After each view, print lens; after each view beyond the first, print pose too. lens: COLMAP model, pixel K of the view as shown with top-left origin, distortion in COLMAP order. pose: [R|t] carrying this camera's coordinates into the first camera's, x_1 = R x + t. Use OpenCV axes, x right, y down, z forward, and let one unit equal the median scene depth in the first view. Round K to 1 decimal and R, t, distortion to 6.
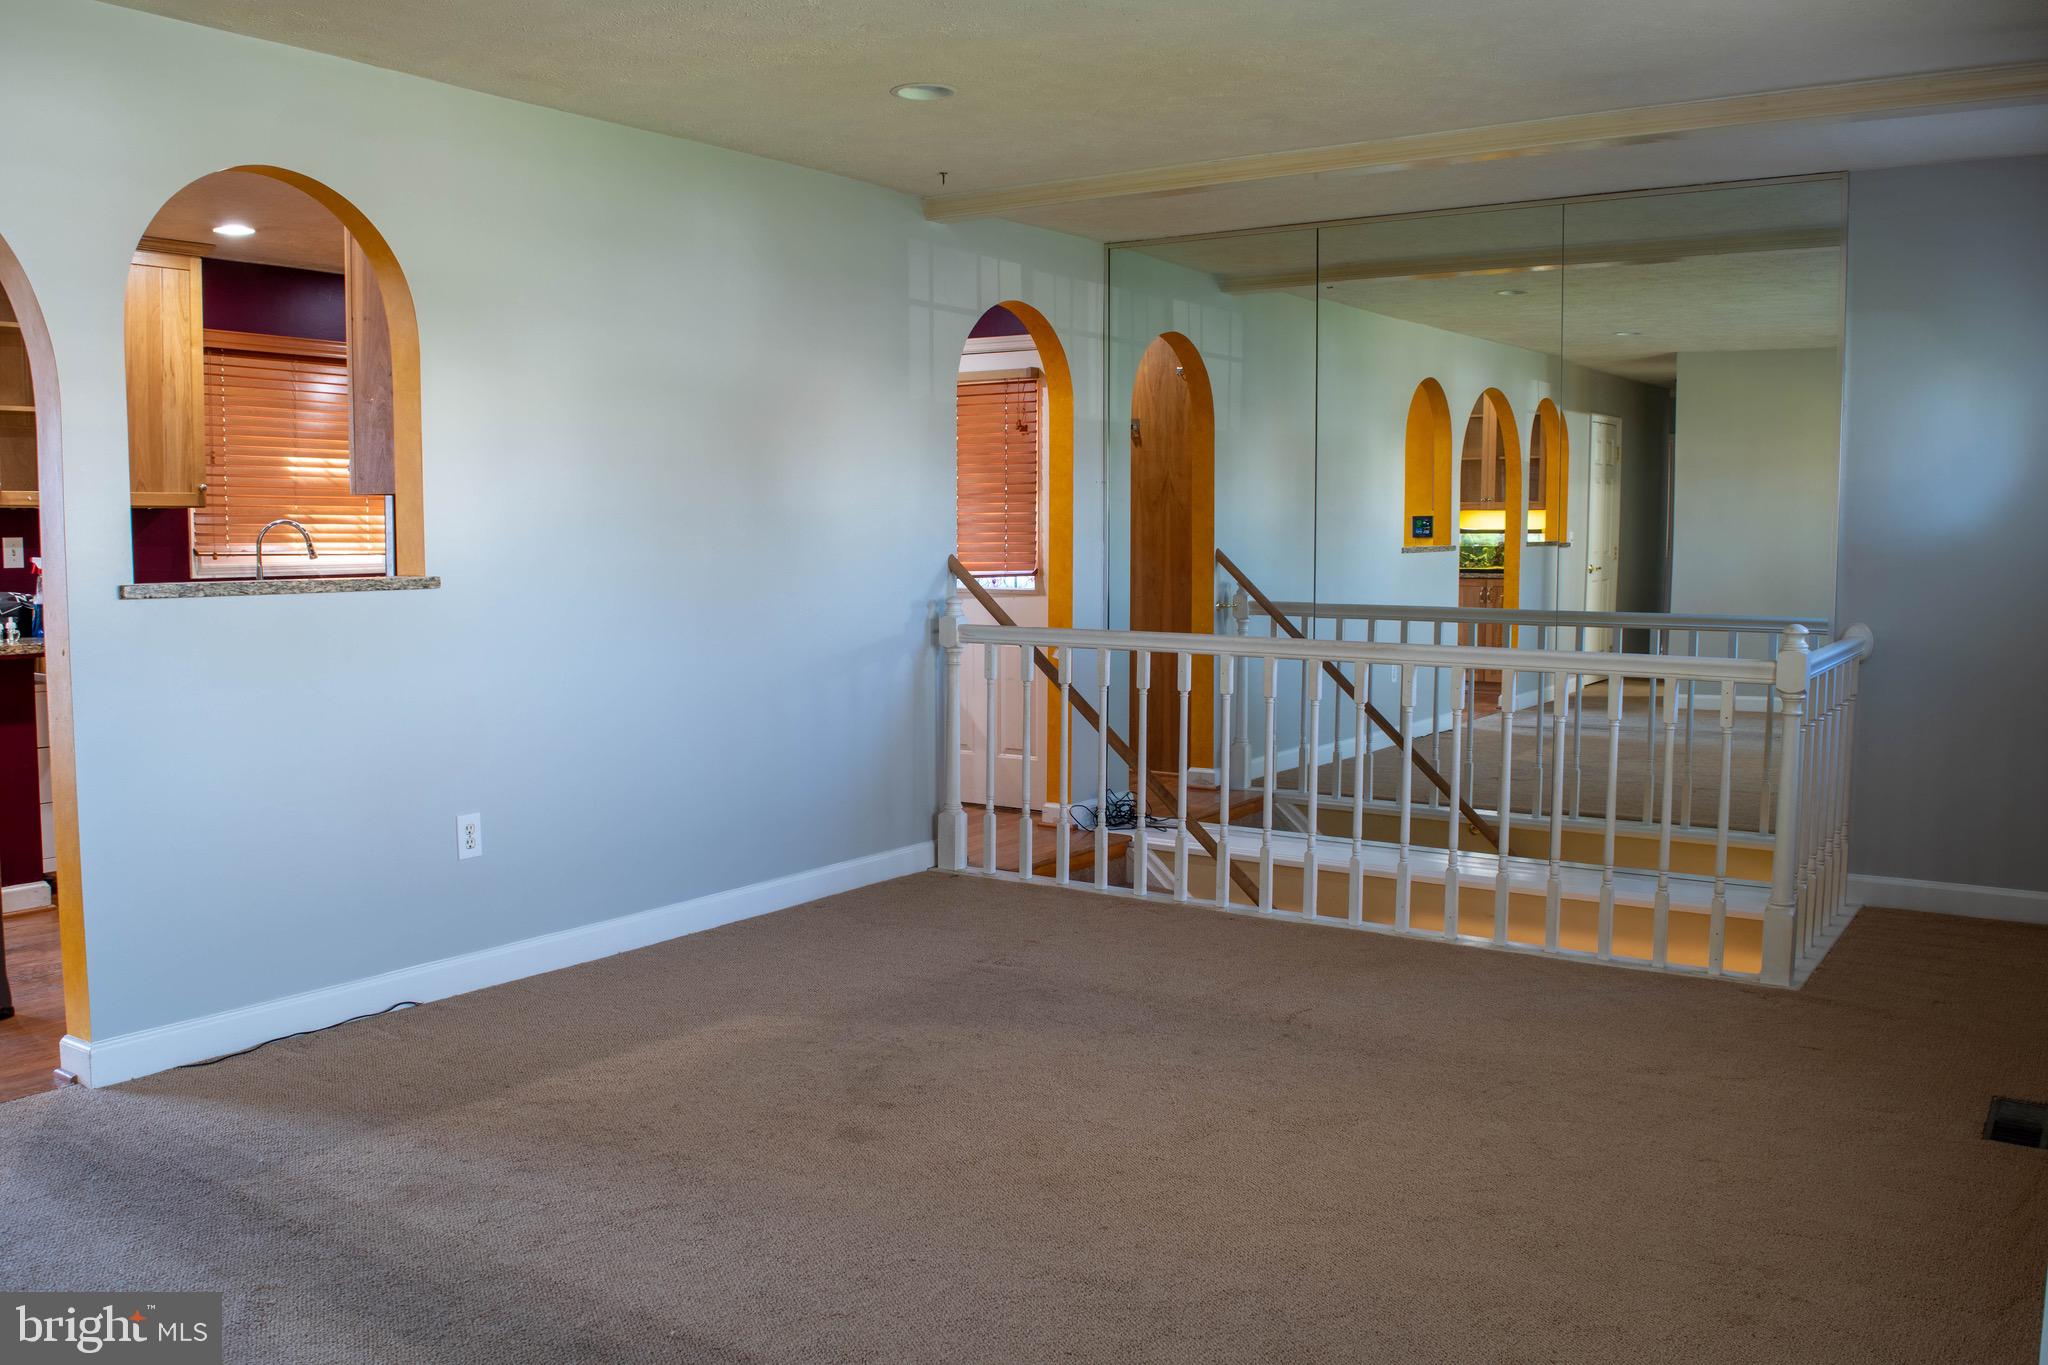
lens RADIAL K [[1774.5, 0, 1024.0], [0, 1774.5, 682.5], [0, 0, 1]] dist [-0.045588, -0.003766]
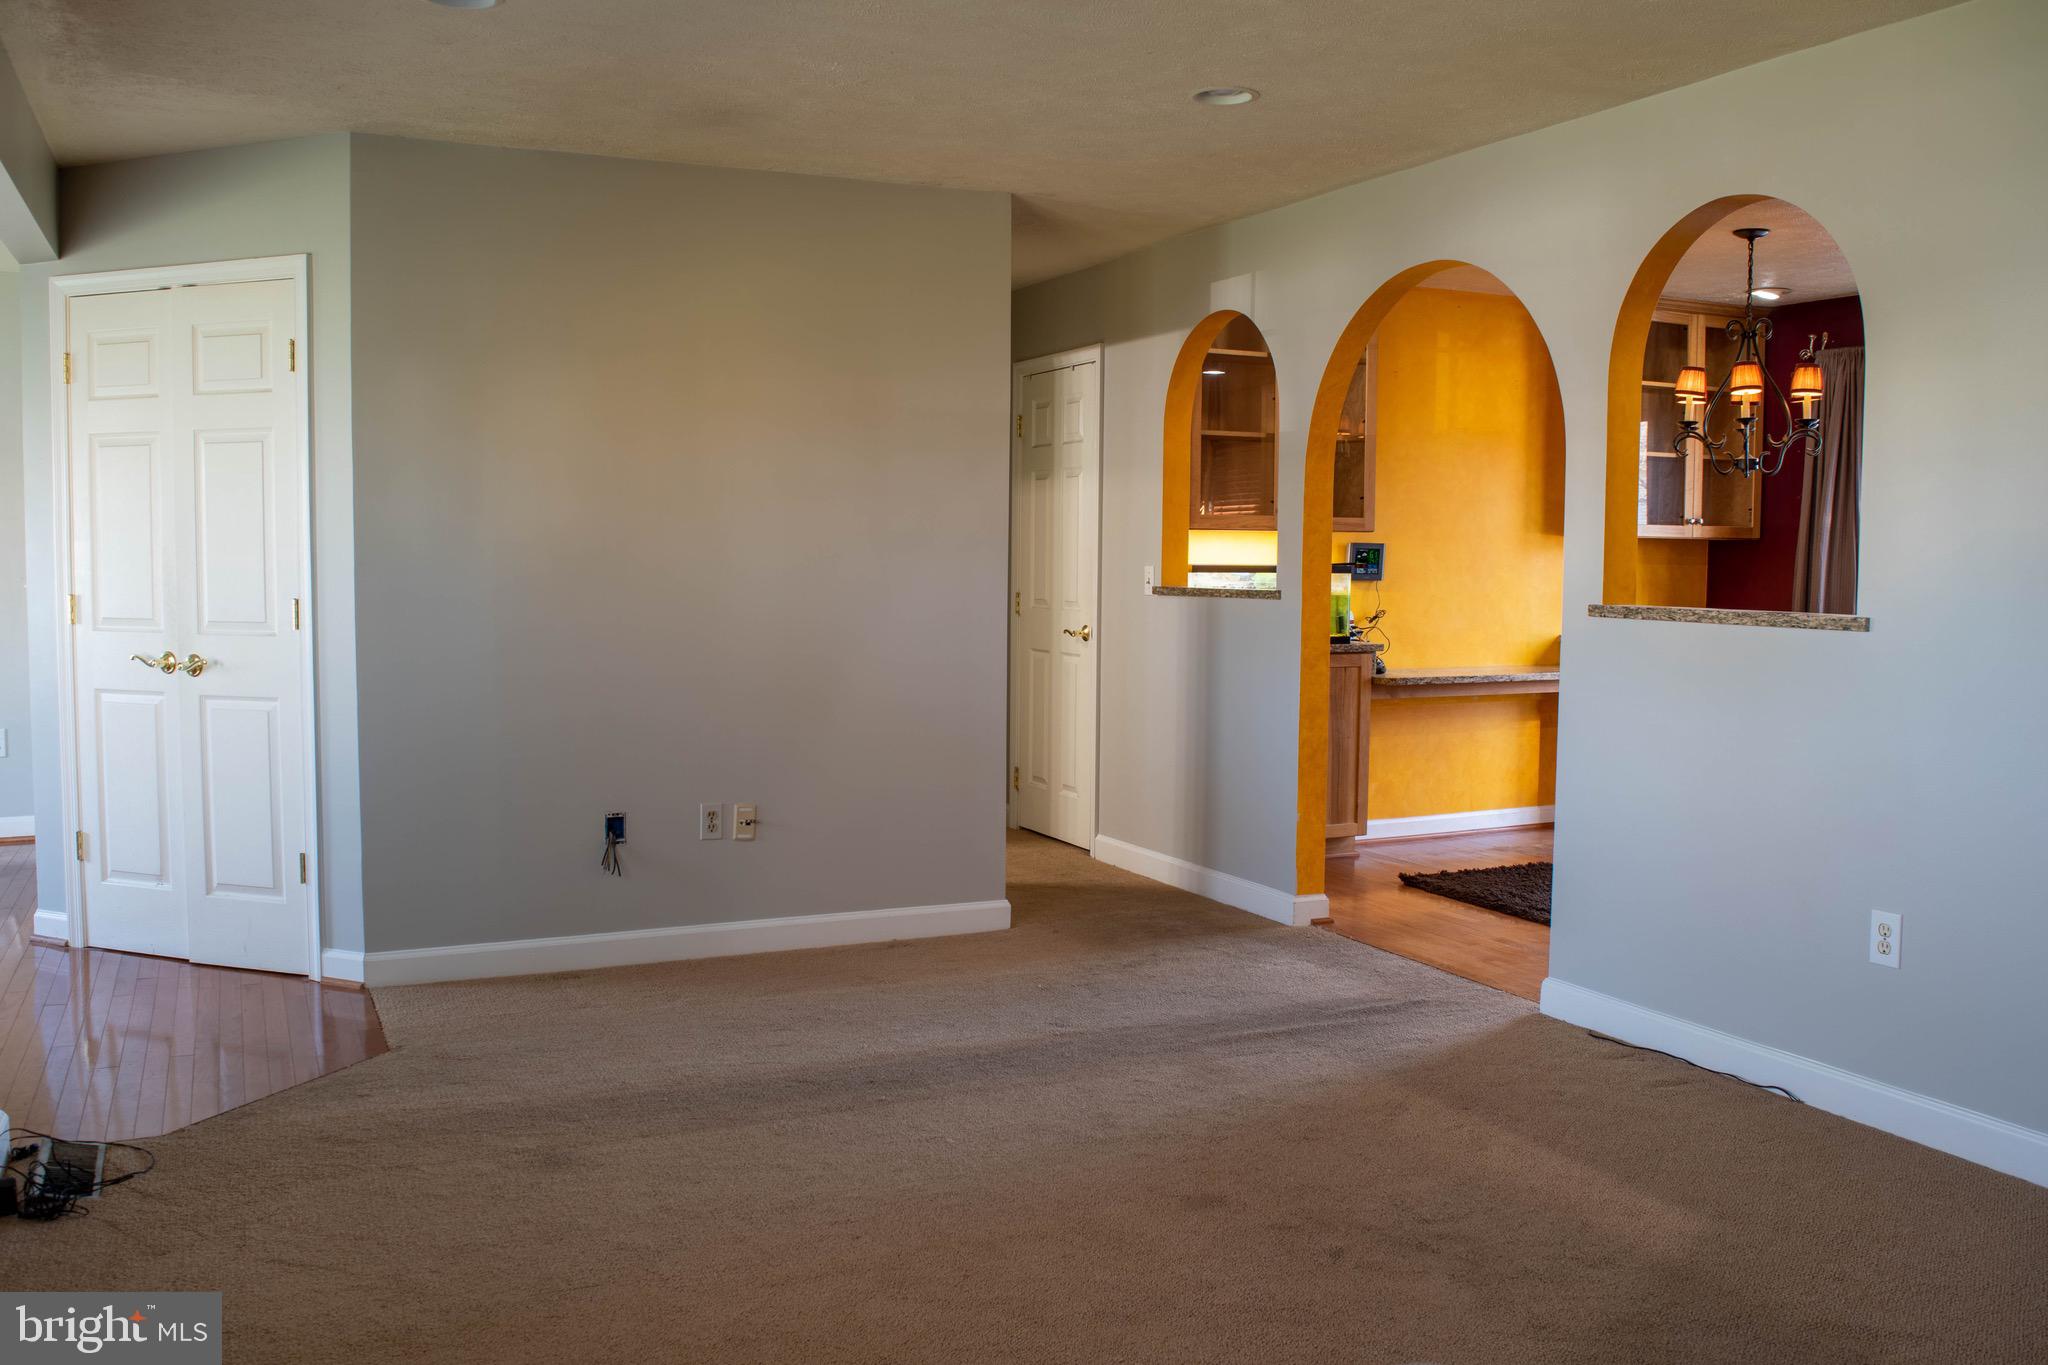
lens RADIAL K [[1774.5, 0, 1024.0], [0, 1774.5, 682.5], [0, 0, 1]] dist [-0.045588, -0.003766]
pose [[-0.502730, 0.061663, -0.862241, 0.616840], [-0.086660, 0.988833, 0.121243, -0.100265], [0.860088, 0.135675, -0.491772, 1.113774]]
